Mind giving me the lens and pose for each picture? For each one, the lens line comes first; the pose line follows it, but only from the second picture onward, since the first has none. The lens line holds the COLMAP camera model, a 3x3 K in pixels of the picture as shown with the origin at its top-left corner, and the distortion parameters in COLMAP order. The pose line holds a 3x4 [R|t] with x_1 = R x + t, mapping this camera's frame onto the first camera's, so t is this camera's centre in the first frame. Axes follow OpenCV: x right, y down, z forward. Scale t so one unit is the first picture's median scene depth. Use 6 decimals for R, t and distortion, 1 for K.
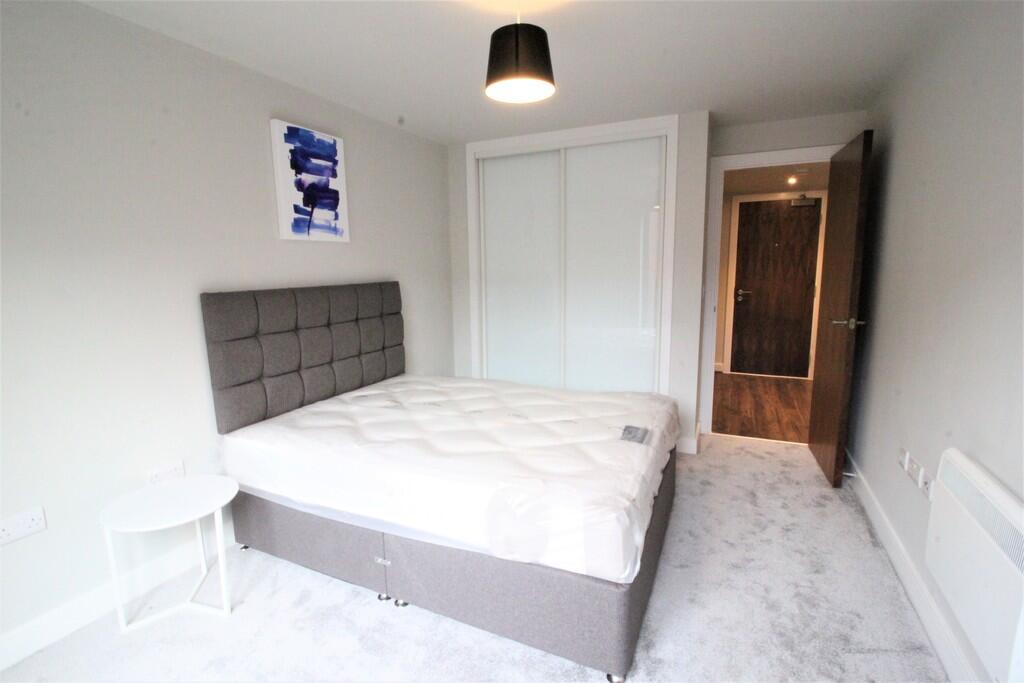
lens RADIAL K [[477.3, 0, 514.7], [0, 477.3, 341.8], [0, 0, 1]] dist [0.000388, -0.000287]
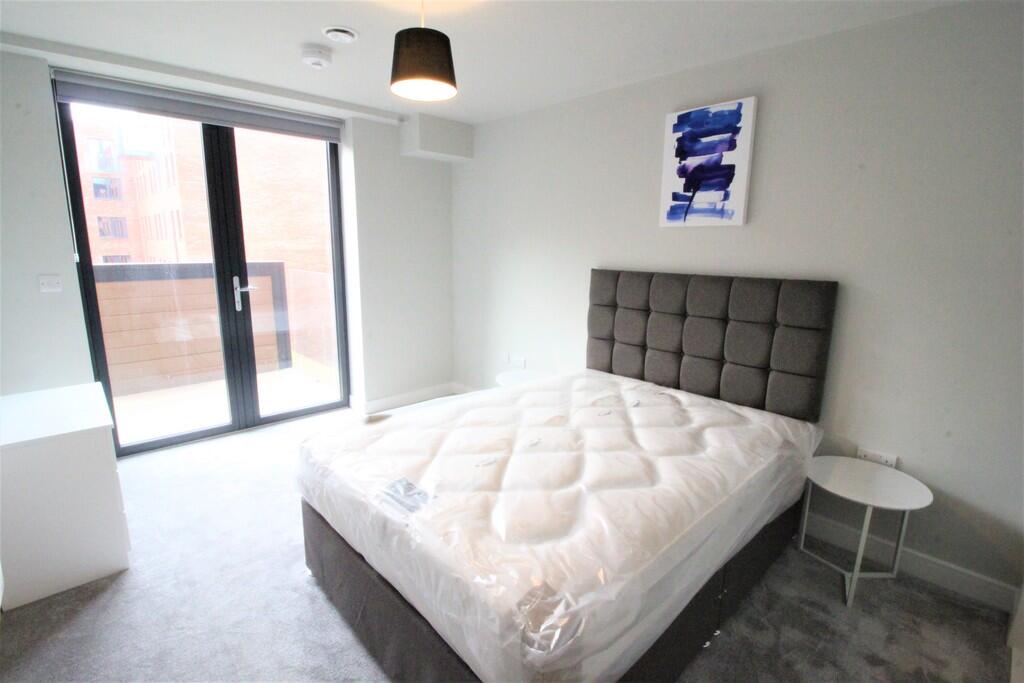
lens RADIAL K [[477.3, 0, 511.6], [0, 477.3, 343.4], [0, 0, 1]] dist [0.000388, -0.000287]
pose [[-0.373899, 0.198707, -0.905933, 0.641806], [-0.157115, 0.949092, 0.273019, -0.196445], [0.914065, 0.244417, -0.323645, 1.050736]]
